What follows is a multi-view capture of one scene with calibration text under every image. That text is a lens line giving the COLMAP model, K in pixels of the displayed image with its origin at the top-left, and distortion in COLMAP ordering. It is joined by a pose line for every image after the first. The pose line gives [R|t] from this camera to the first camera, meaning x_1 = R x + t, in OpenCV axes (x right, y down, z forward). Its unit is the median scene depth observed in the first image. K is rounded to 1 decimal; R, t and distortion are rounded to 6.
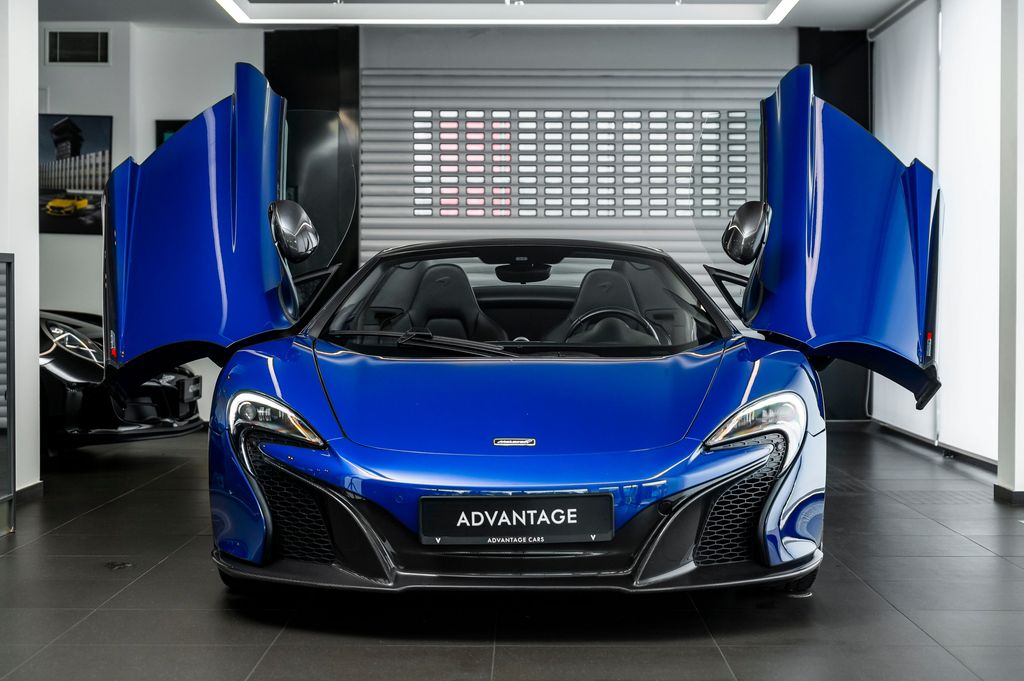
lens RADIAL K [[1934.0, 0, 524.8], [0, 1934.0, 339.9], [0, 0, 1]] dist [-0.020676, 0.070774]
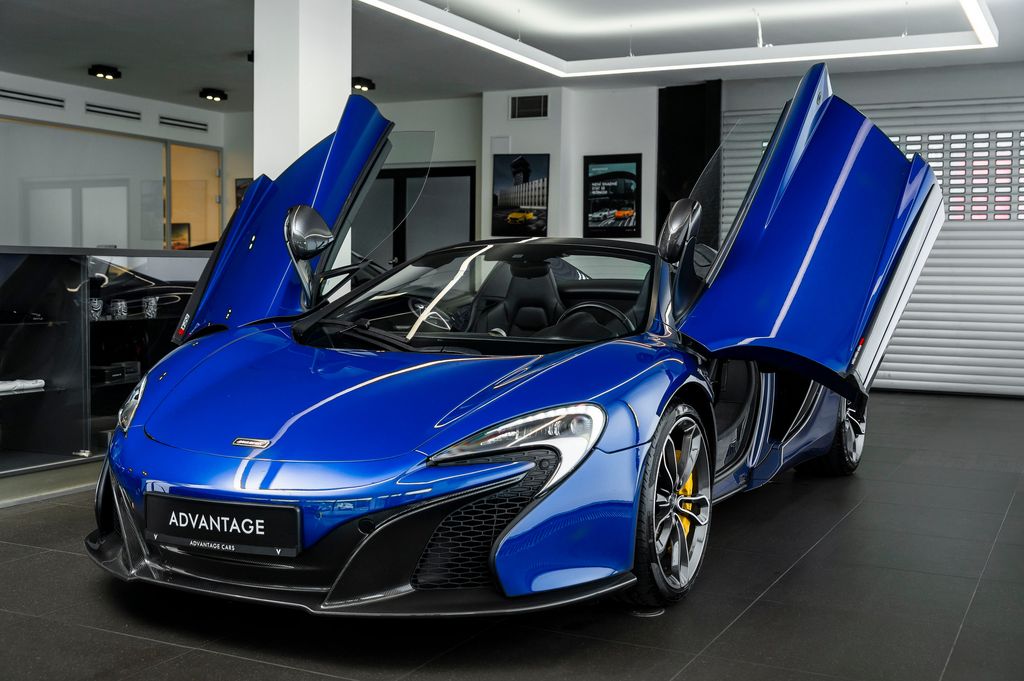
lens RADIAL K [[1166.0, 0, 512.0], [0, 1166.0, 340.5], [0, 0, 1]] dist [-0.021331, -0.009405]
pose [[0.891982, 0.033717, -0.450813, 0.362333], [-0.018489, 0.999101, 0.038141, -0.023823], [0.451693, -0.025686, 0.891803, 0.500579]]
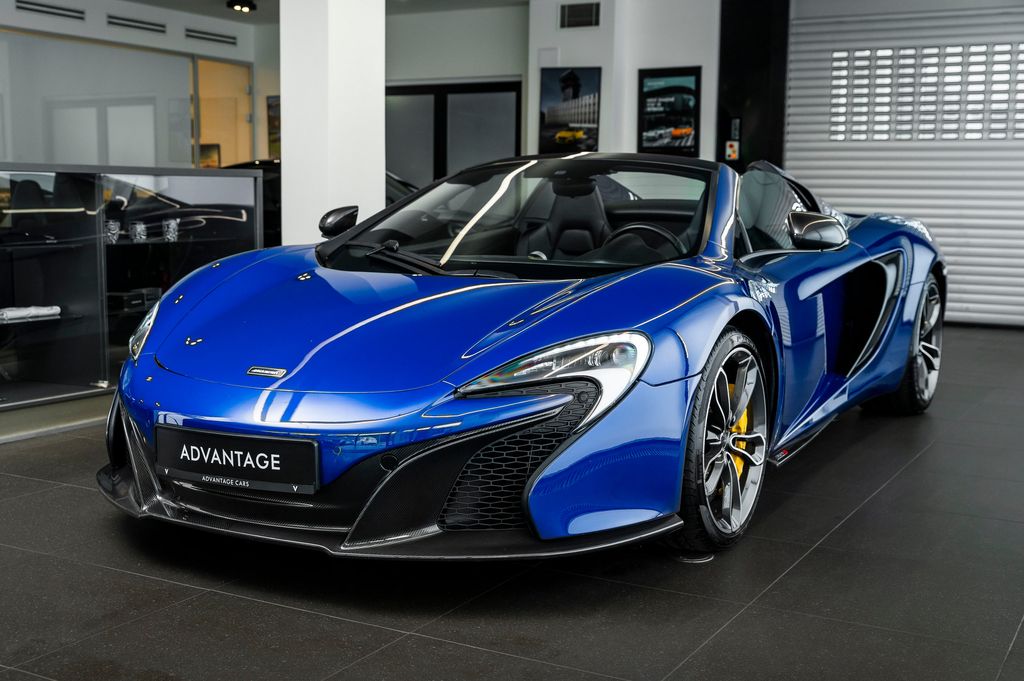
lens RADIAL K [[1226.5, 0, 507.0], [0, 1226.5, 360.5], [0, 0, 1]] dist [-0.020285, -0.004012]
pose [[0.870322, 0.072141, -0.487171, 0.358381], [-0.020120, 0.993596, 0.111190, -0.018828], [0.492073, -0.086969, 0.866199, 0.522444]]
